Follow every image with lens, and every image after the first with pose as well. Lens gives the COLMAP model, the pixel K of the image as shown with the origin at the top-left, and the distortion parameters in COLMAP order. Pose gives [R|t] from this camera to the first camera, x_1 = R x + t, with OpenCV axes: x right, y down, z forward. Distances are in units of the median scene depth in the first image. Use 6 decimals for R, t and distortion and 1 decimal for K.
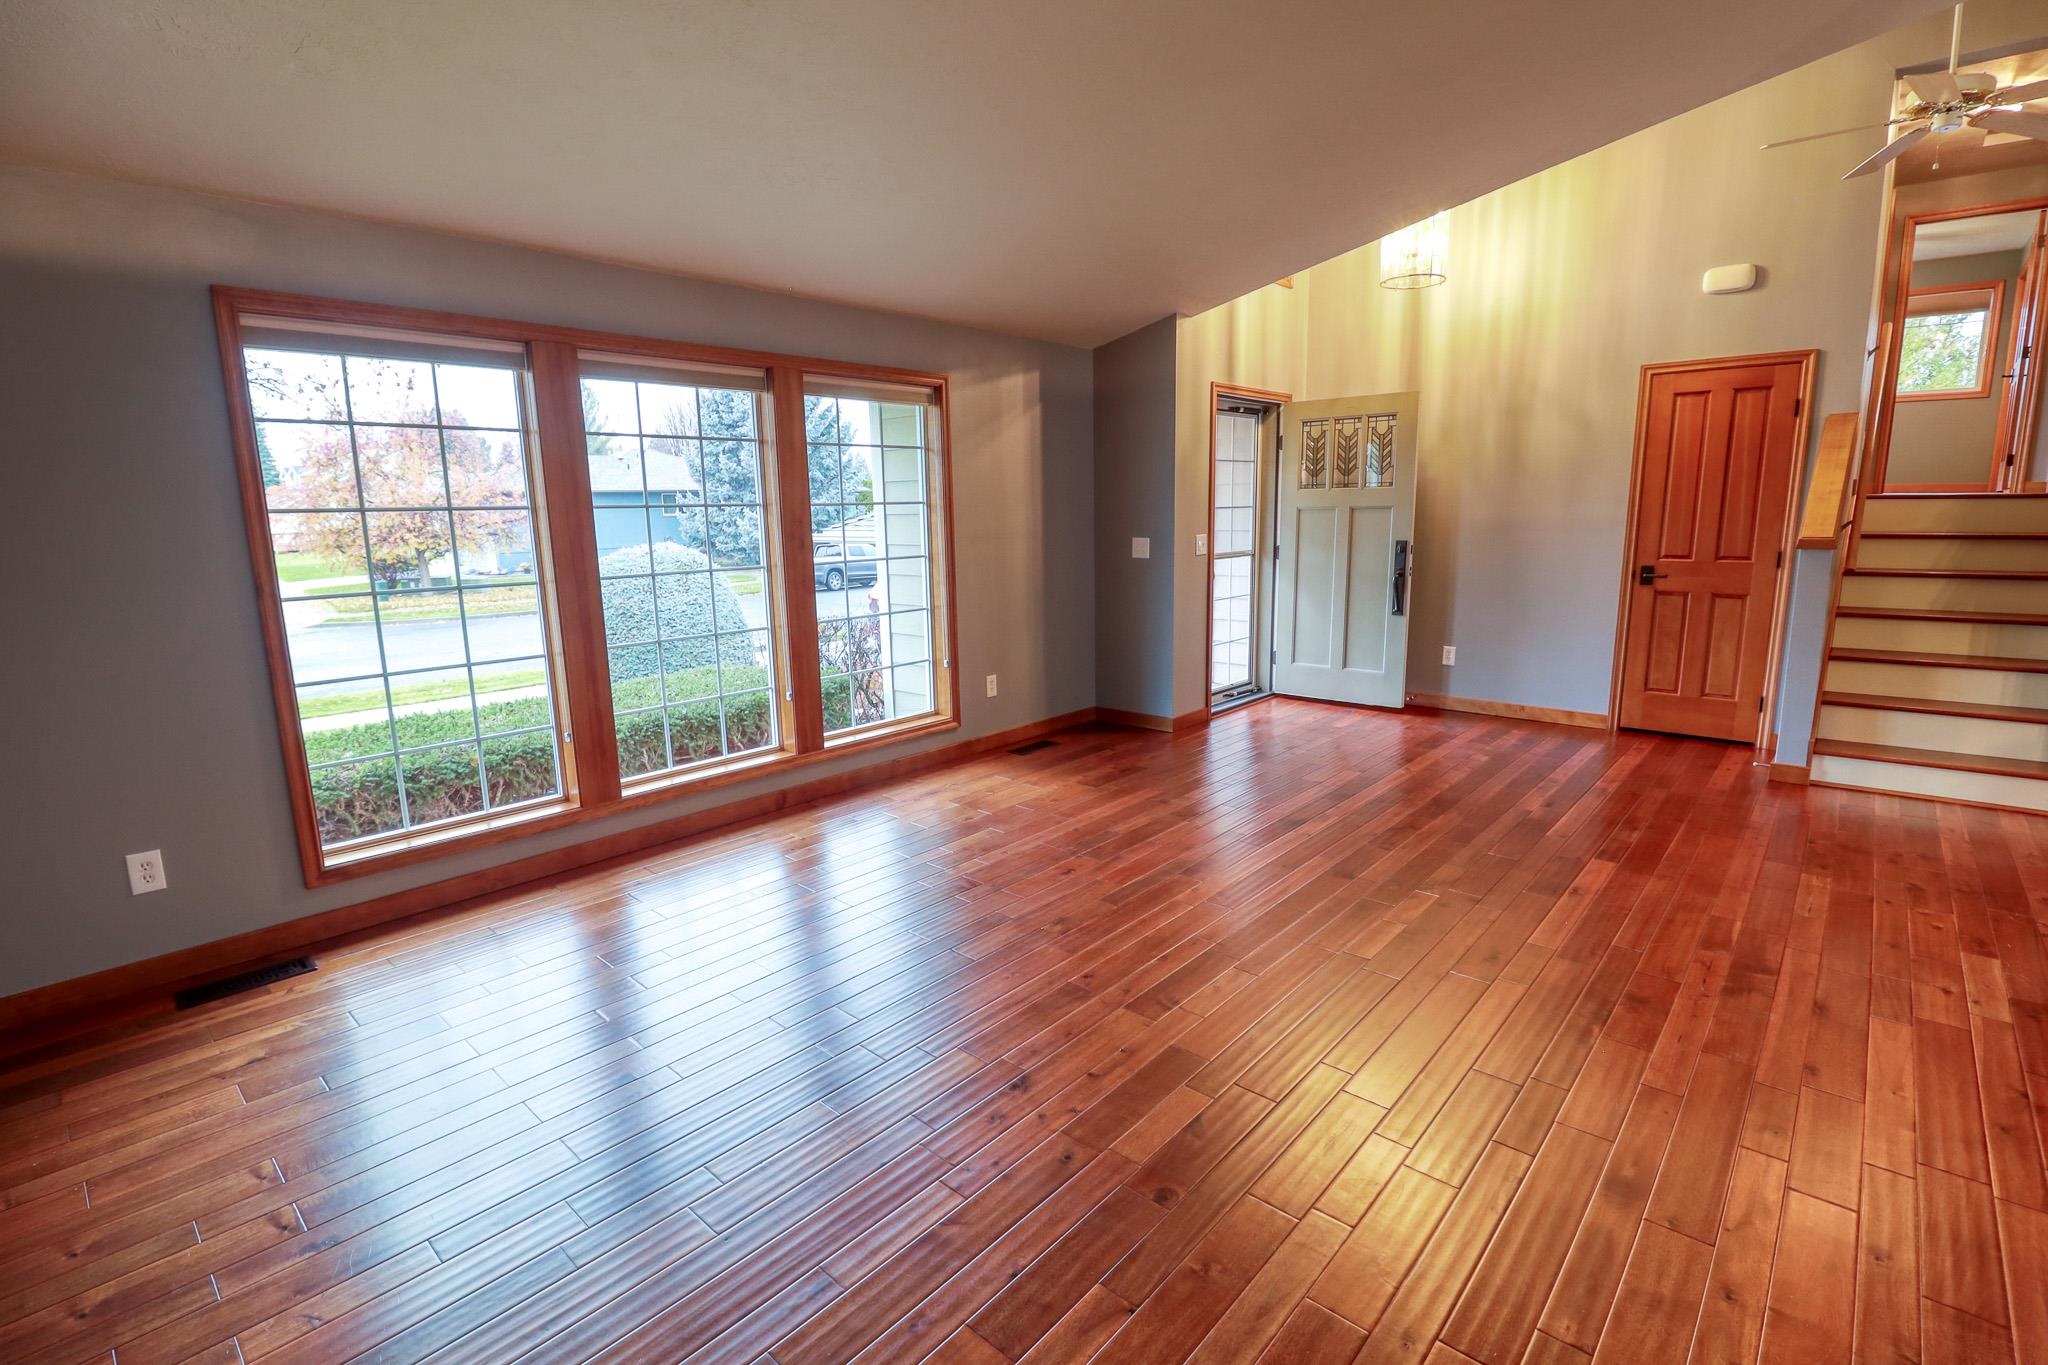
lens RADIAL K [[948.9, 0, 1038.6], [0, 948.9, 685.5], [0, 0, 1]] dist [-0.005253, -0.010813]
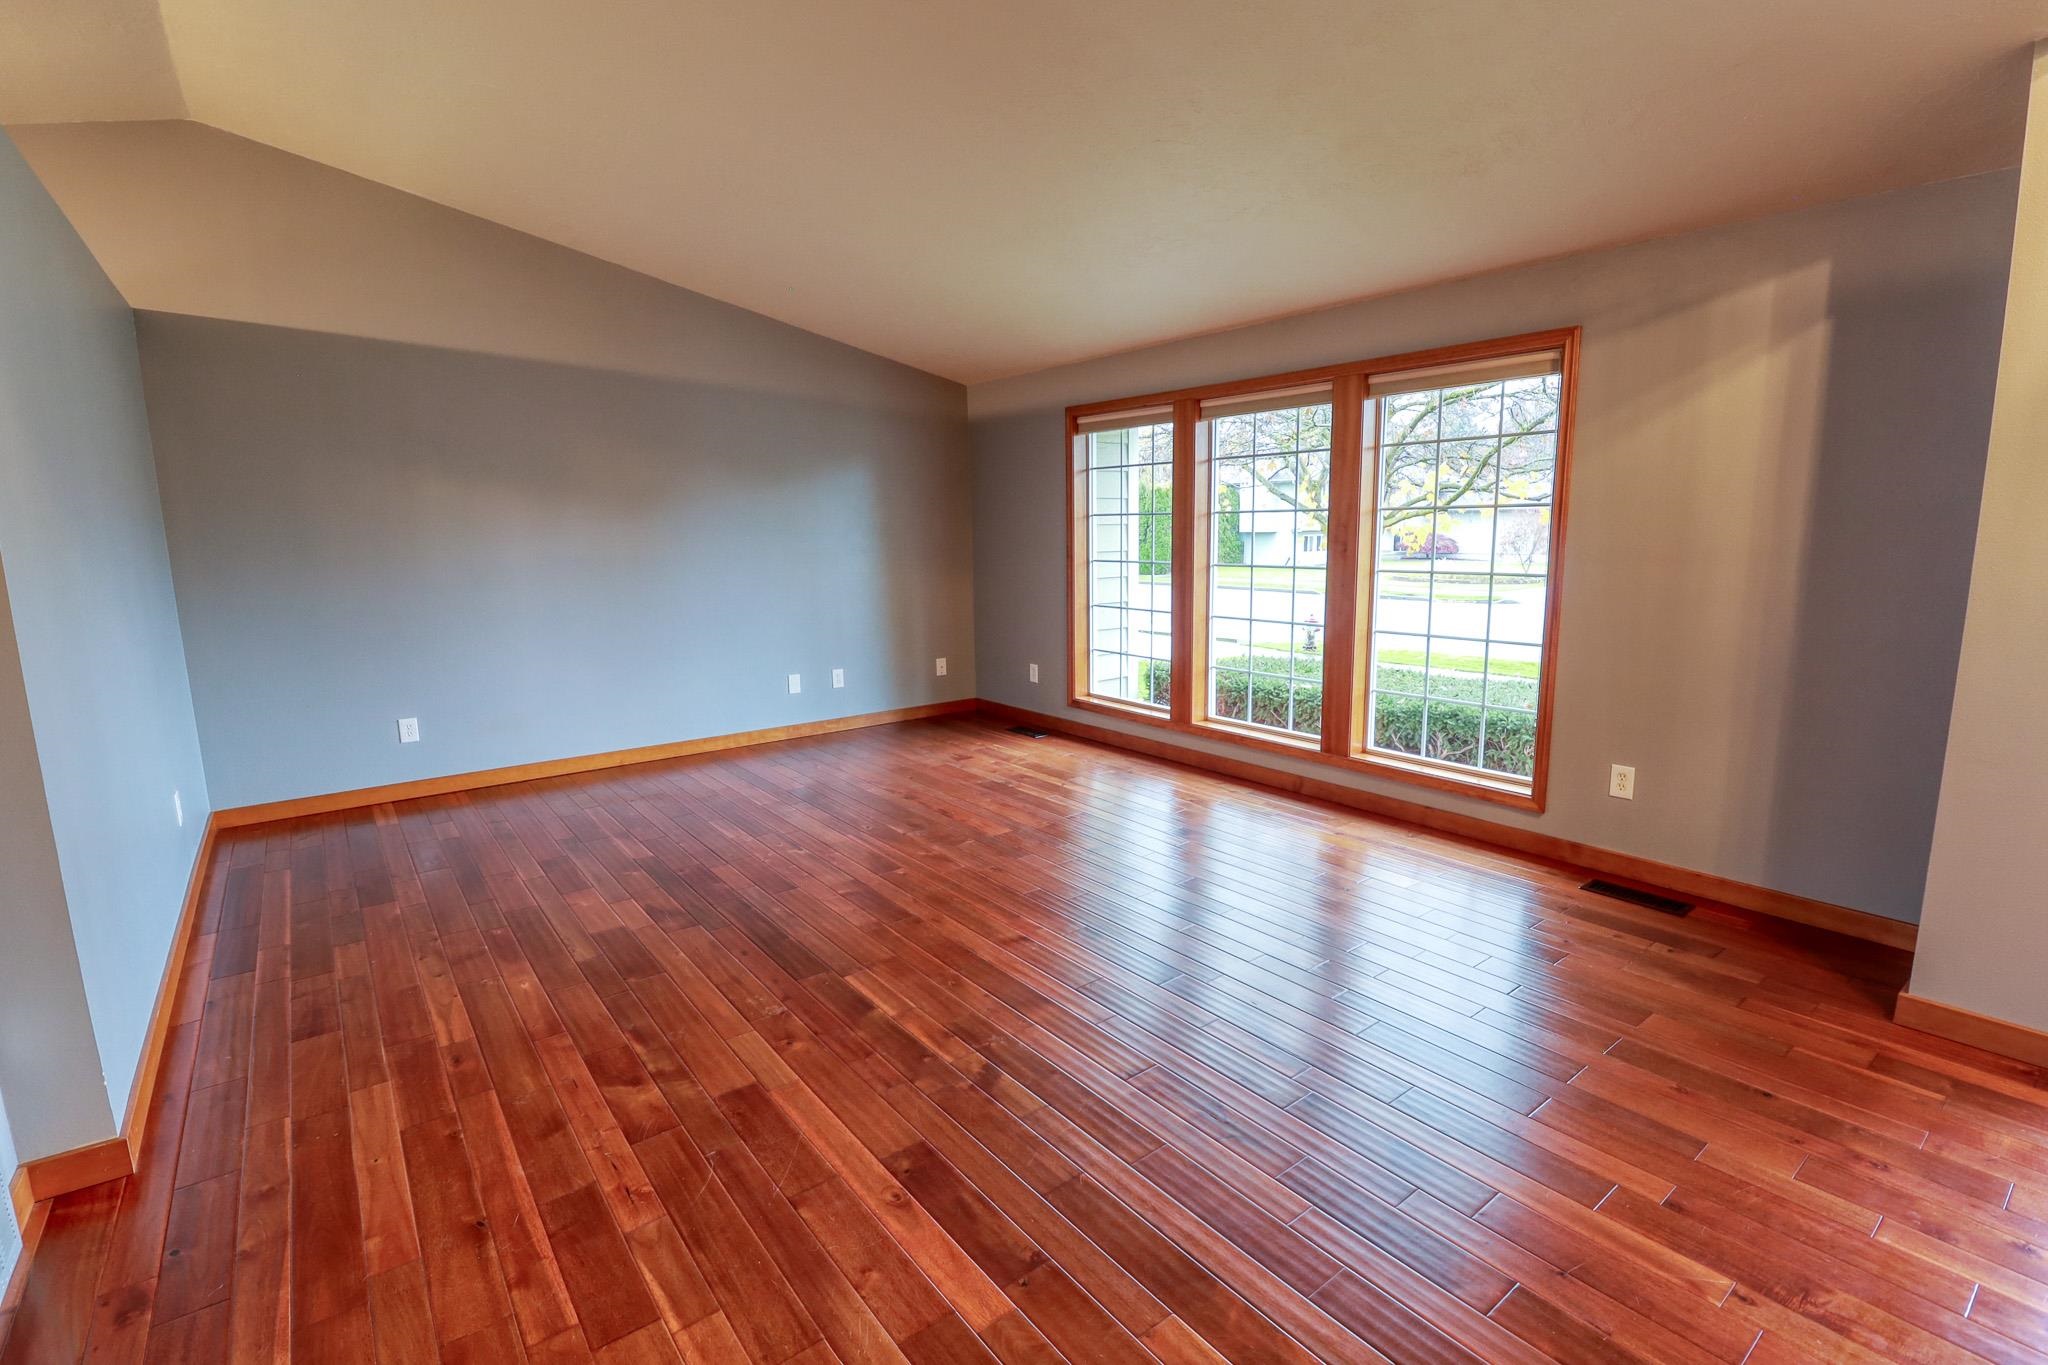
lens RADIAL K [[948.9, 0, 1037.6], [0, 948.9, 680.0], [0, 0, 1]] dist [-0.005253, -0.010813]
pose [[-0.191334, 0.185411, -0.963854, 0.712908], [-0.157543, 0.963463, 0.216609, -0.160313], [0.968799, 0.193293, -0.155133, 0.761923]]
